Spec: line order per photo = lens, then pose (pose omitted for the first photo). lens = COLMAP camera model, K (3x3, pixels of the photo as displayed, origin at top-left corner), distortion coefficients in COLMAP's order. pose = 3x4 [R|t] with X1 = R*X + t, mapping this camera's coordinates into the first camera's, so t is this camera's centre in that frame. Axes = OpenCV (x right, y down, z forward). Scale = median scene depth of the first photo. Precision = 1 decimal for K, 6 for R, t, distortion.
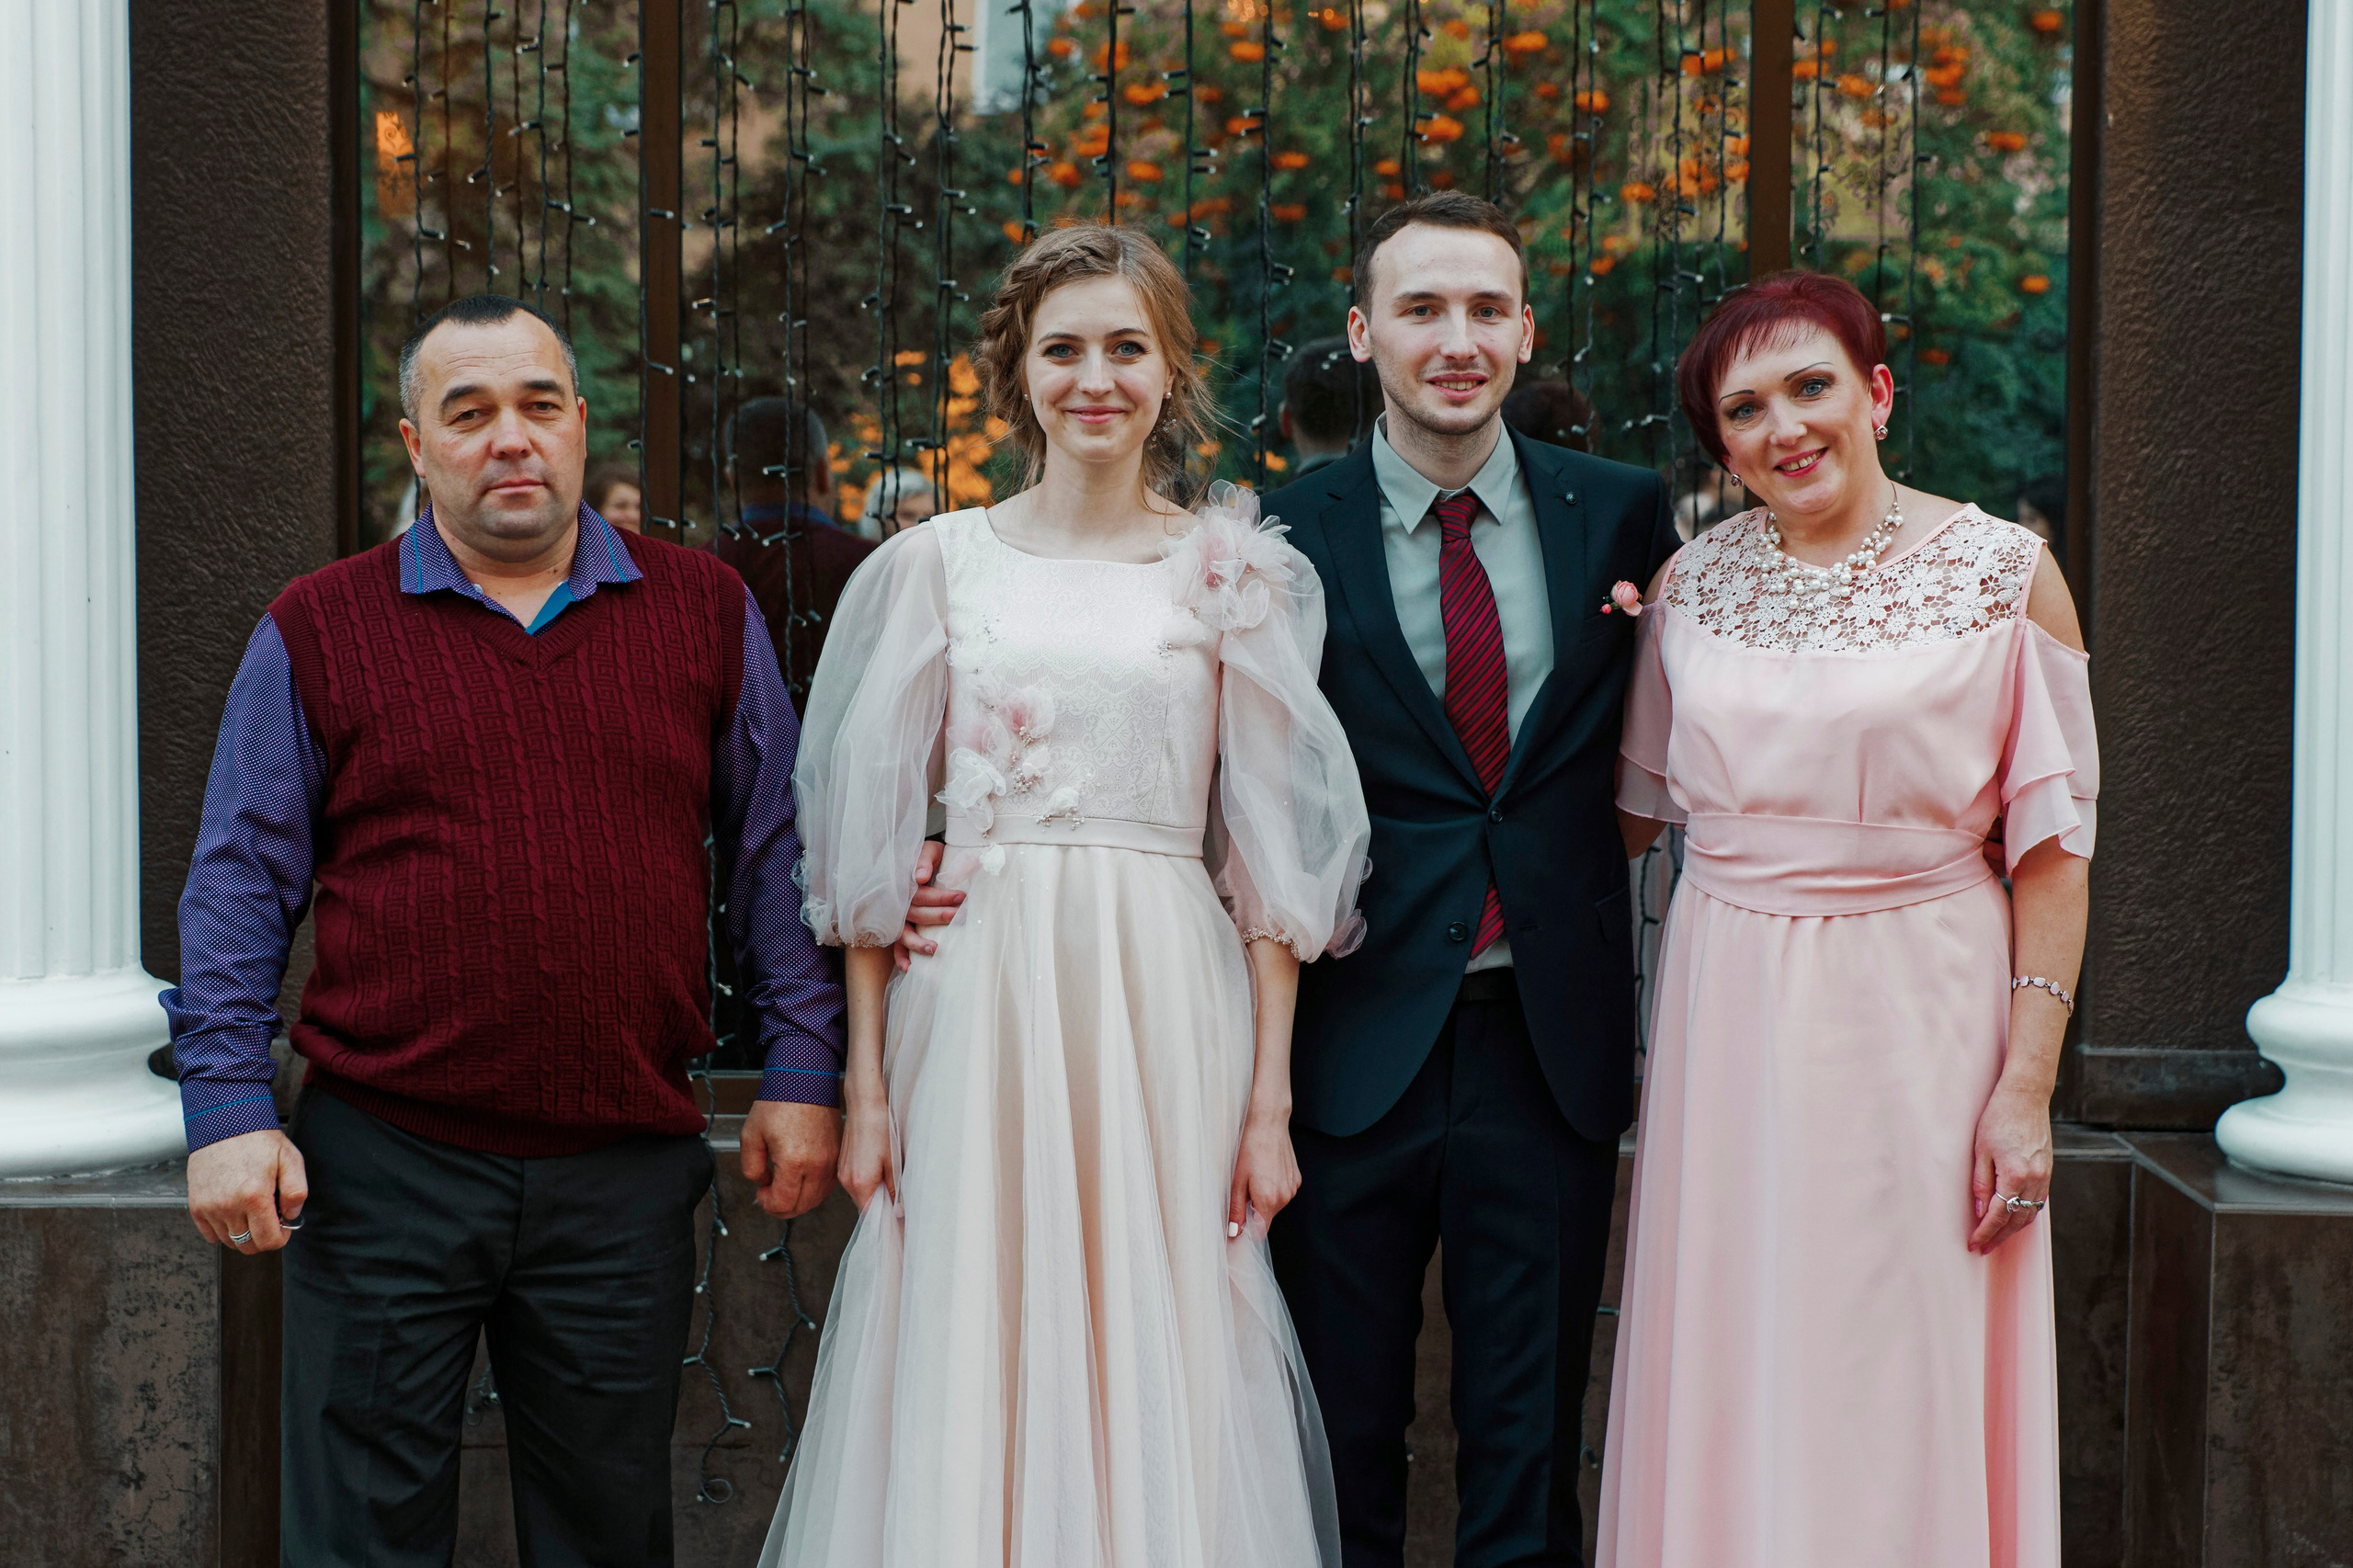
lens RADIAL K [[4419.9, 0, 1177.7], [0, 4419.9, 750.5], [0, 0, 1]] dist [0.037406, 0.115283]
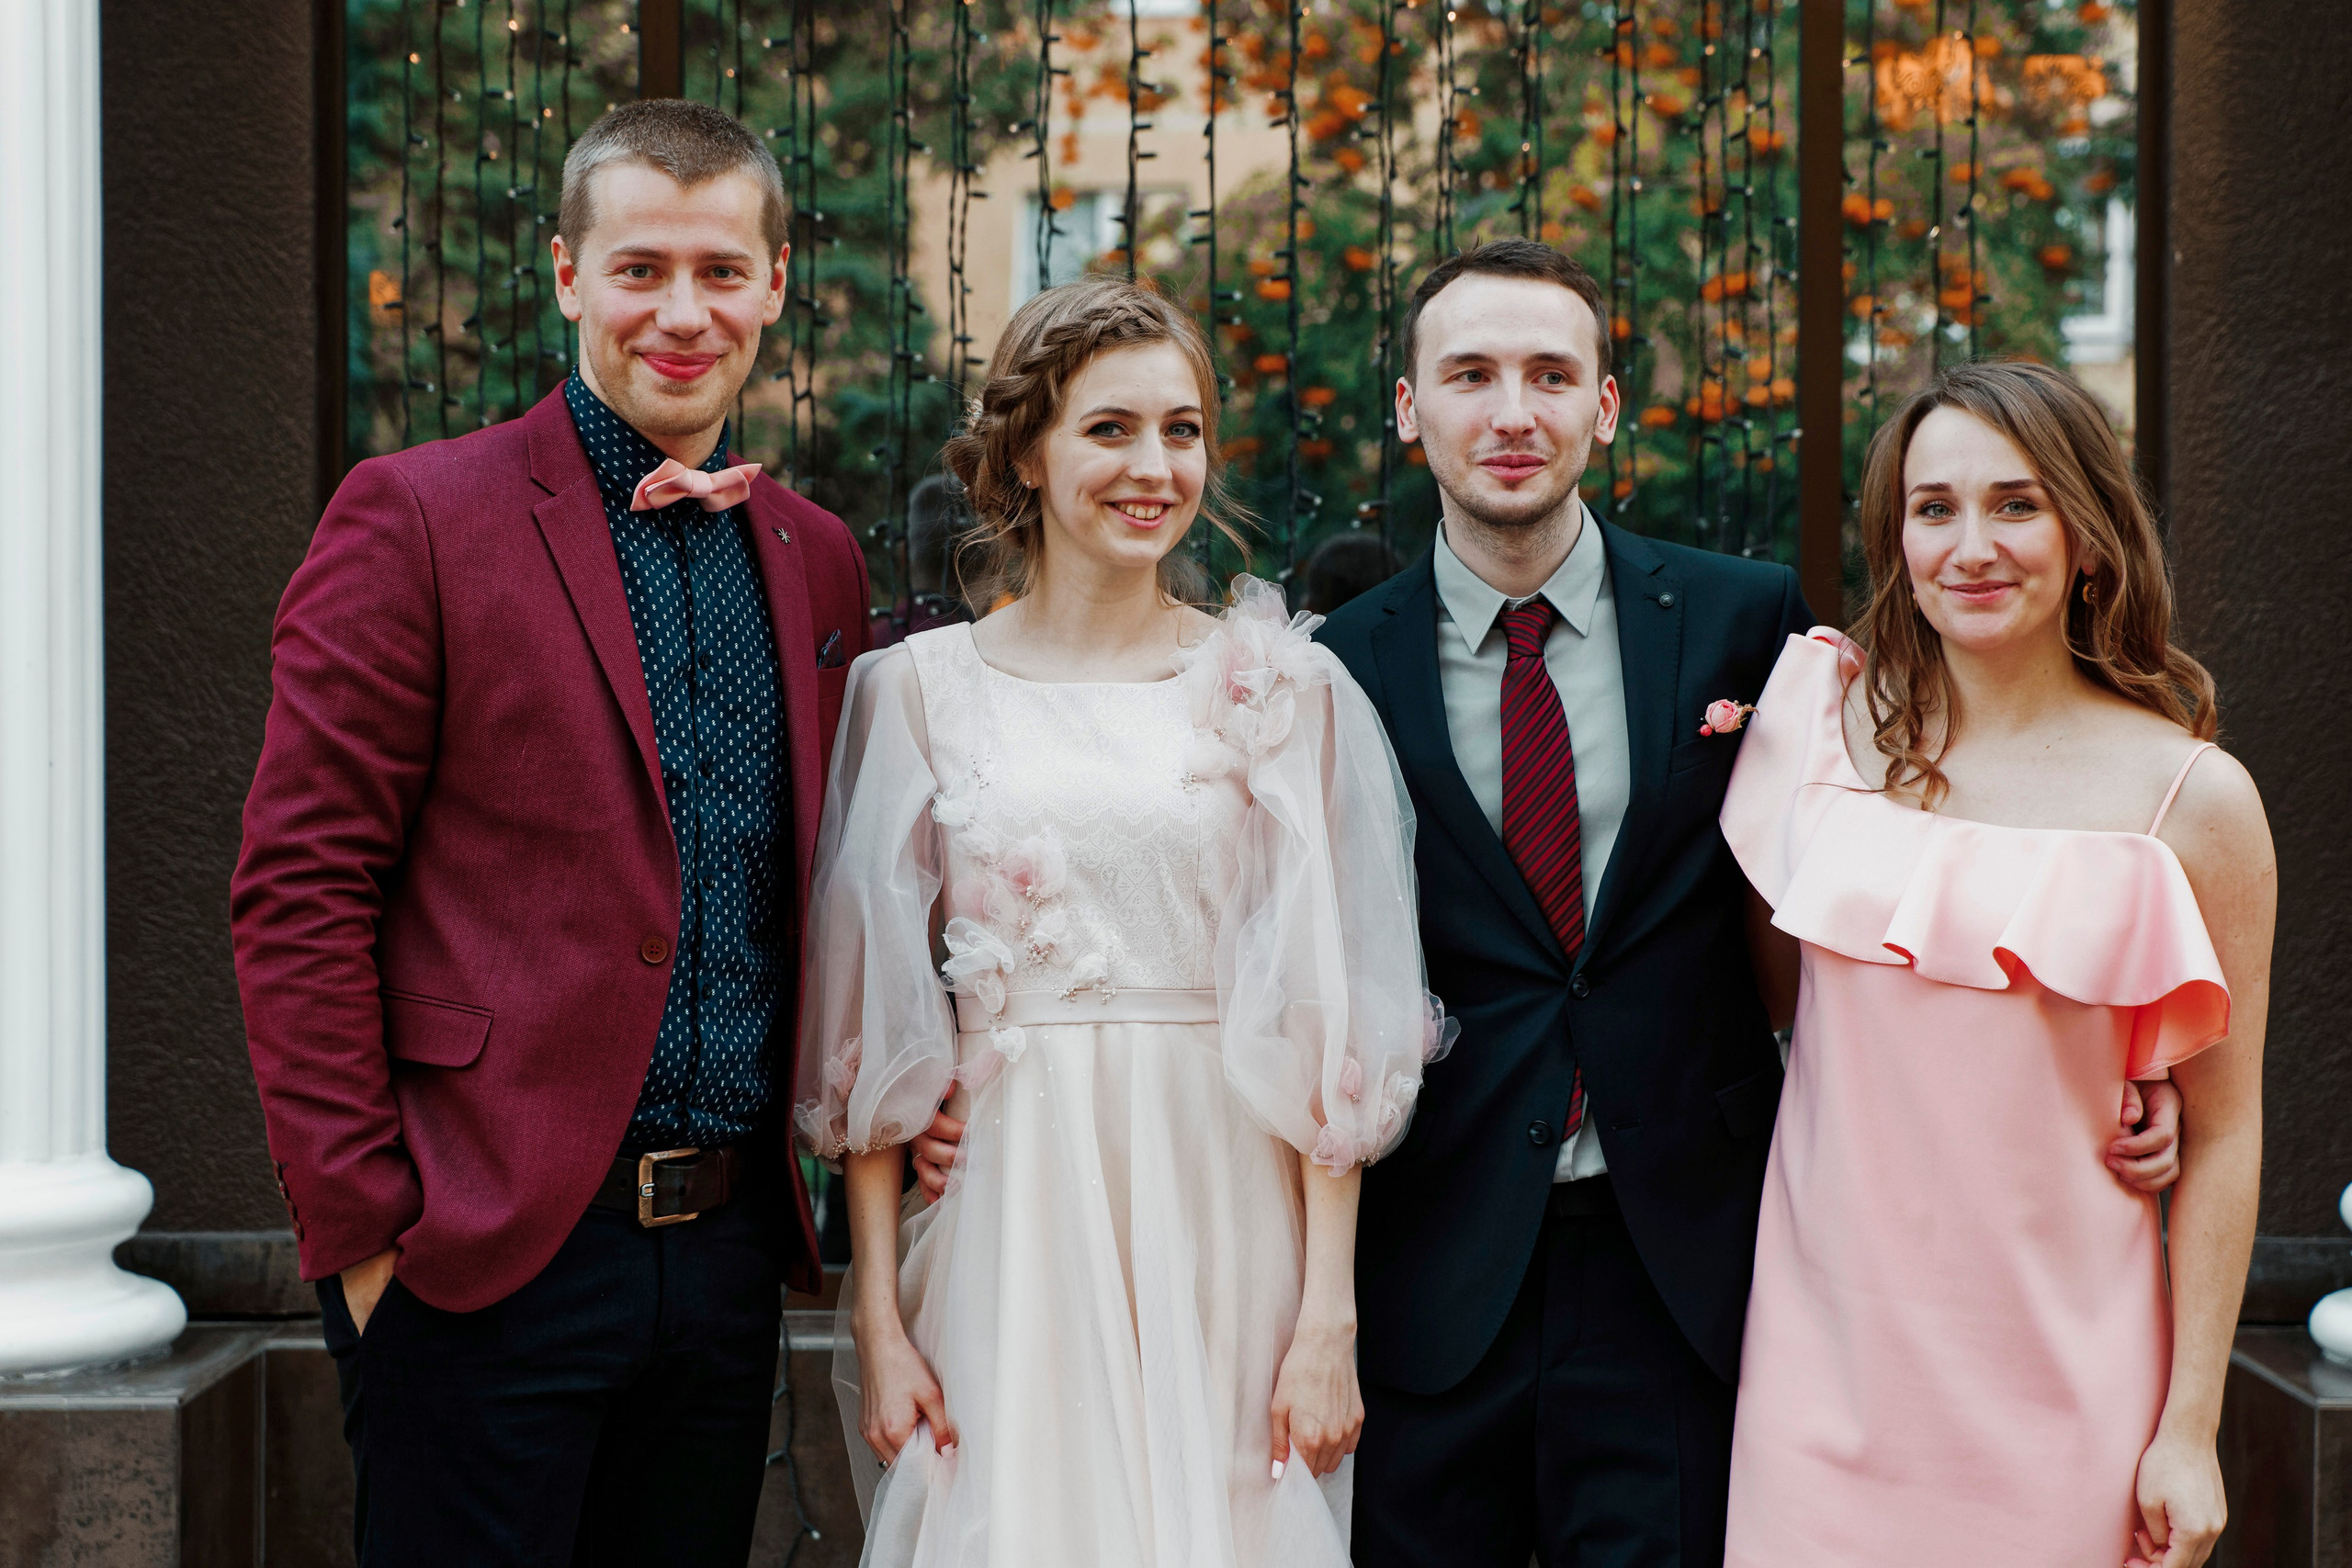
lens RADIAL K [[4250.3, 0, 1181.1], [0, 4250.3, 781.7], [0, 0, 1]] dist [0.048495, 0.066802]
pose [[0.999966, -0.004035, -0.007165, 0.002001], [0.003689, 0.998854, -0.047714, 0.013213], [0.007349, 0.047686, 0.998835, 0.086230]]
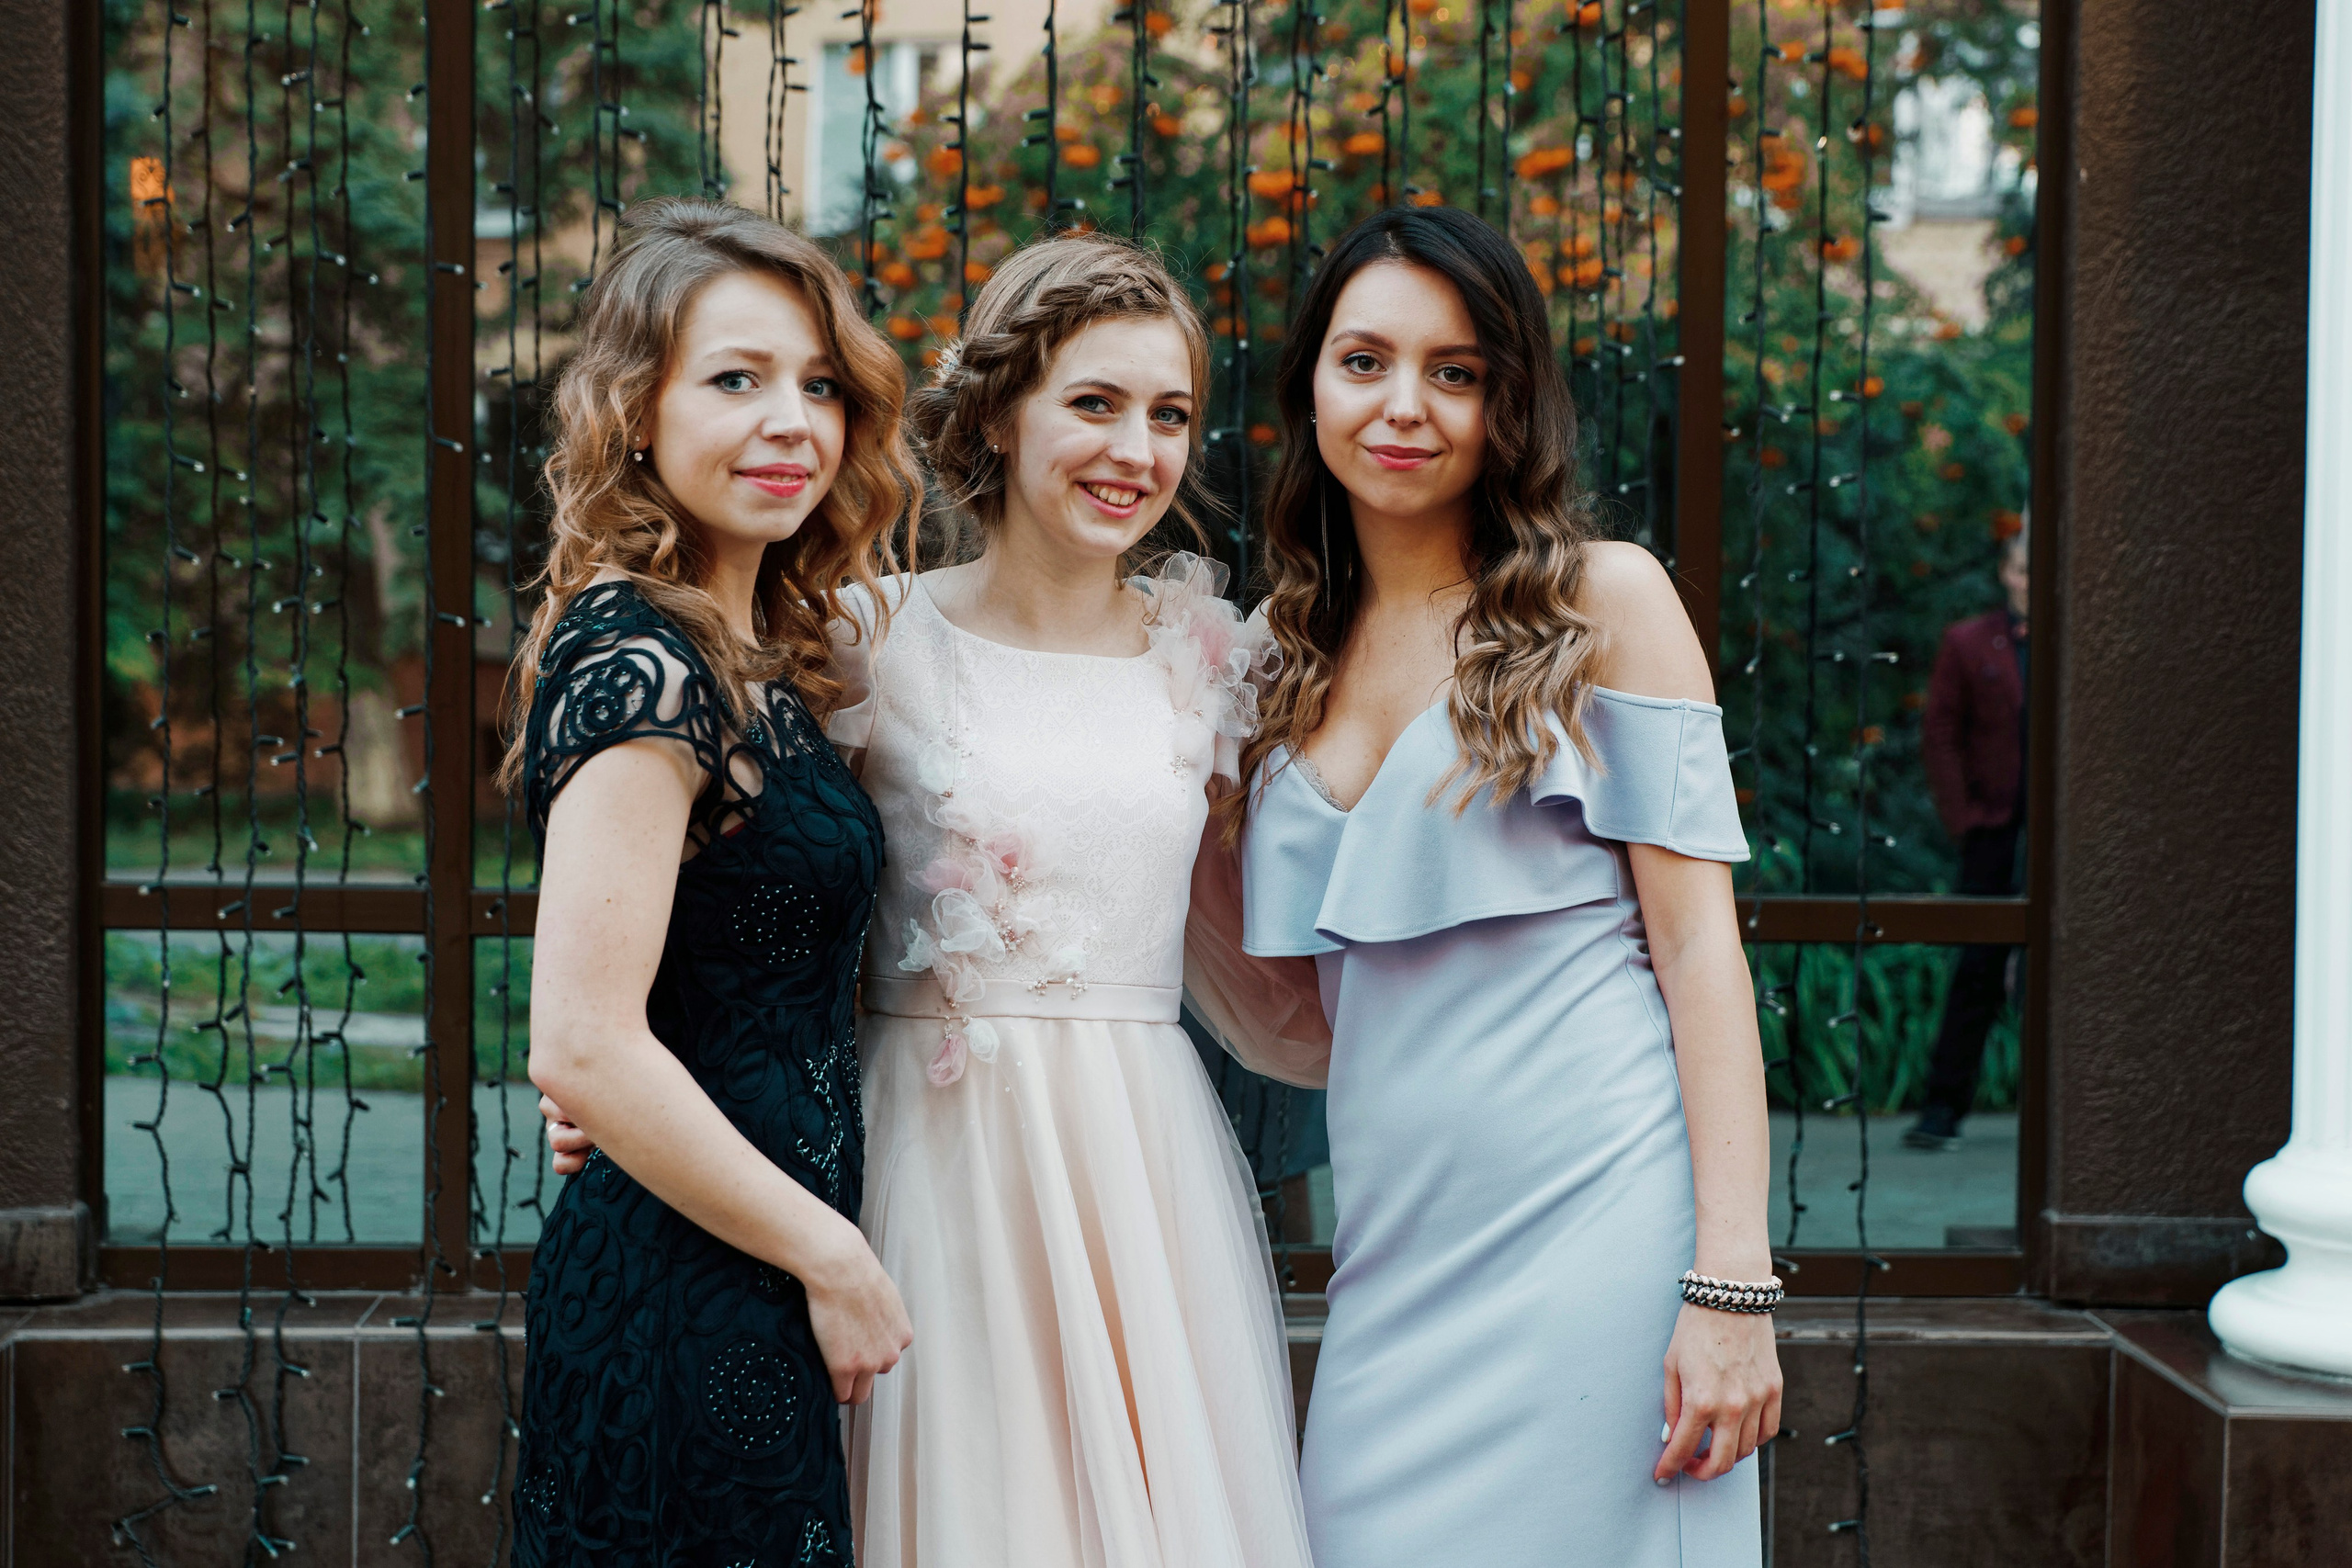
lens RADIAL K [[4250.3, 0, 1181.1], [0, 4250.3, 781.7], [0, 0, 1]] dist [0.048495, 0.066802]
pose [[0.999128, 0.002499, 0.041668, -0.006653], [-0.001920, 0.999901, -0.013923, -0.007969], [-0.041699, 0.013831, 0.999034, 0.150003]]
